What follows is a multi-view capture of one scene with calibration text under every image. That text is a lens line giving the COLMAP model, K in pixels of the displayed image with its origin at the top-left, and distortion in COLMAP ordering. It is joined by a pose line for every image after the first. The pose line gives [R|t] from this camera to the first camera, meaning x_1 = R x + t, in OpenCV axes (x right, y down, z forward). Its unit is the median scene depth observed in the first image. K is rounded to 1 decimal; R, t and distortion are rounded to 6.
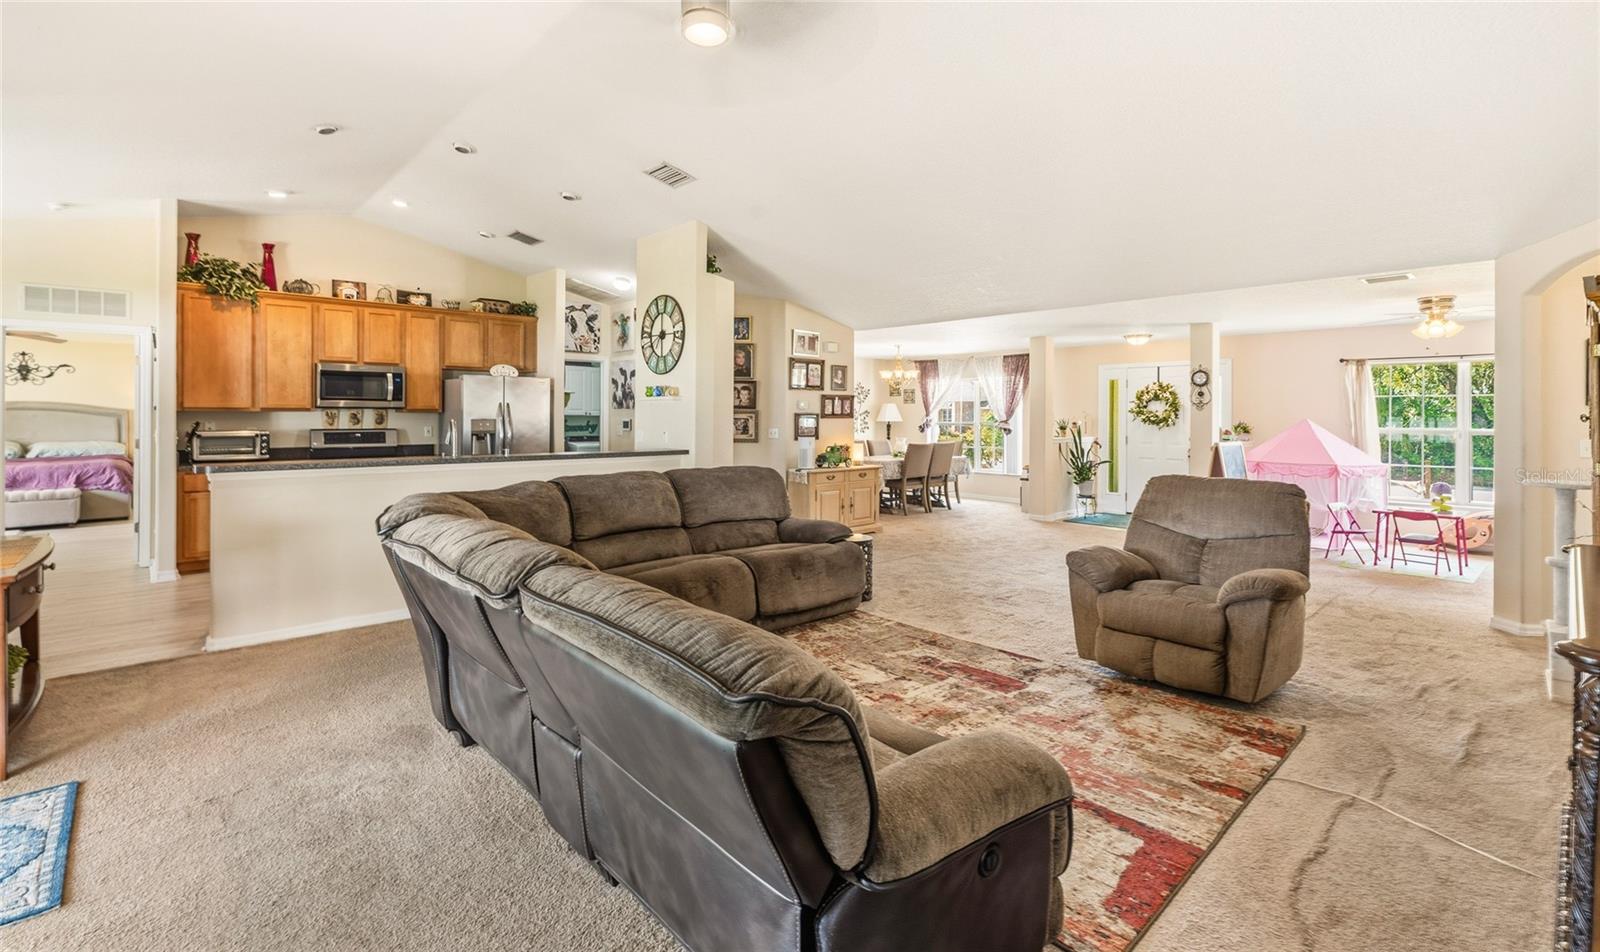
lens RADIAL K [[703.2, 0, 798.1], [0, 703.2, 415.3], [0, 0, 1]] dist [0.002178, -0.000334]
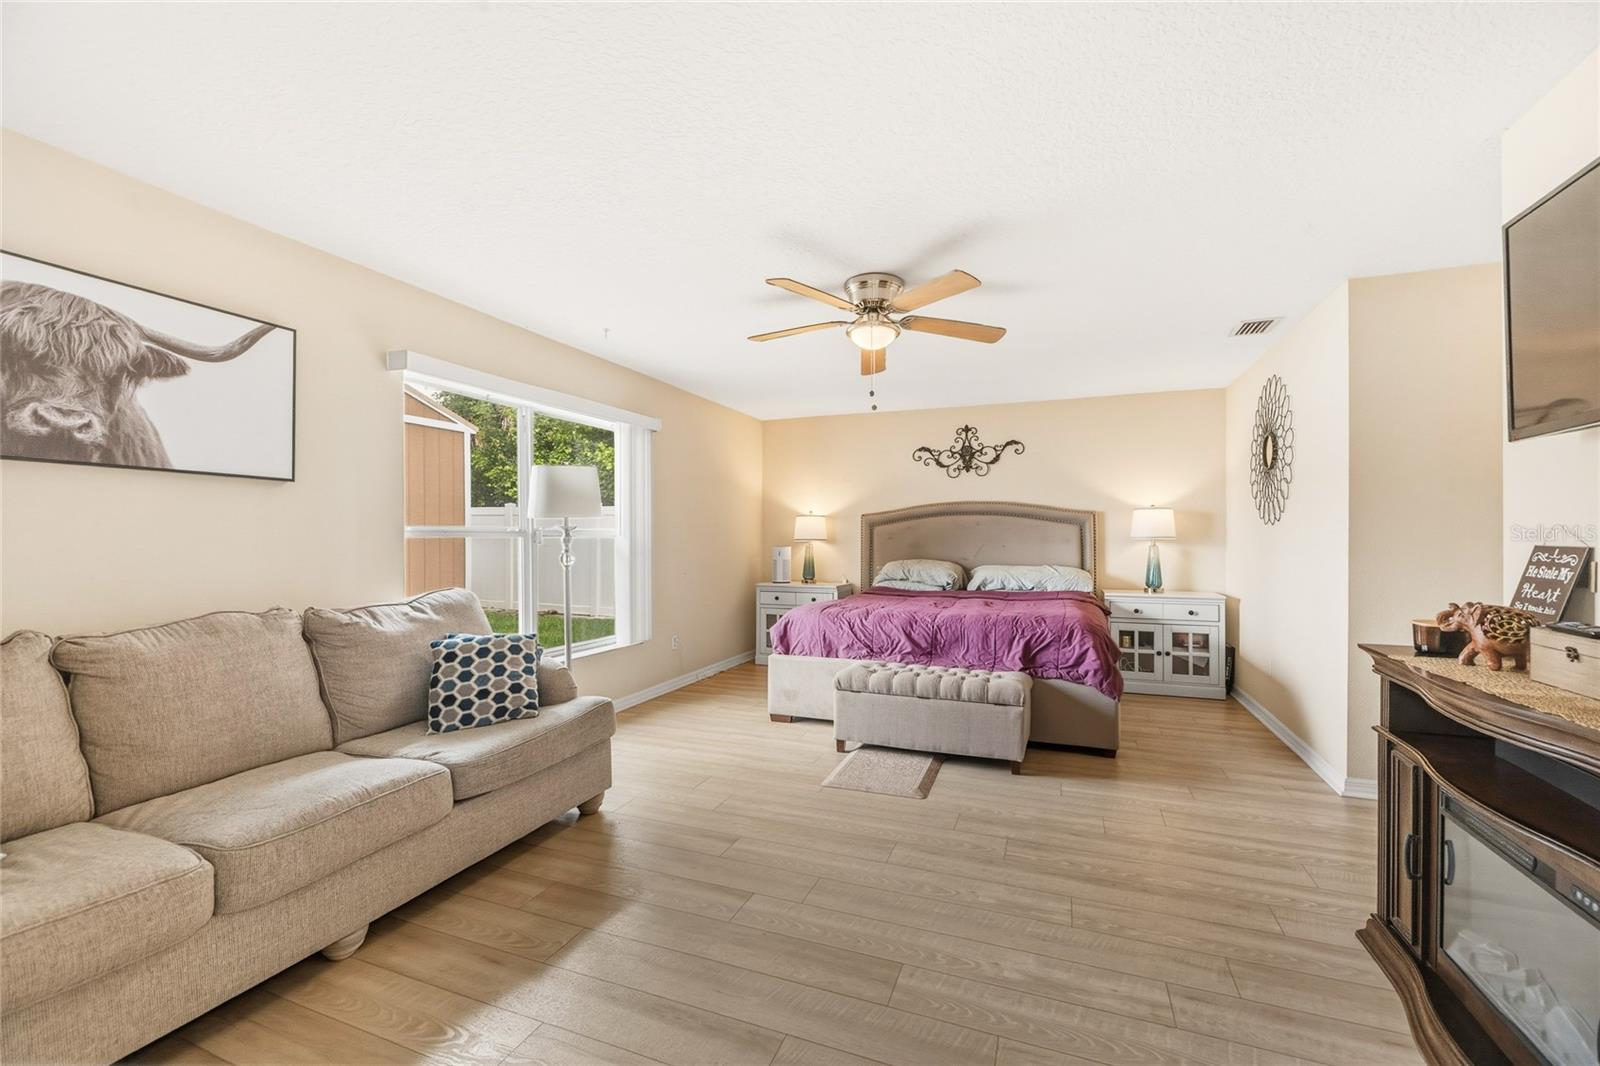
lens RADIAL K [[674.1, 0, 796.3], [0, 674.1, 536.3], [0, 0, 1]] dist [-0.000041, -0.000412]
pose [[0.424835, -0.005971, -0.905251, -0.619632], [0.002350, 0.999982, -0.005493, 0.016047], [0.905268, 0.000206, 0.424841, 0.610295]]
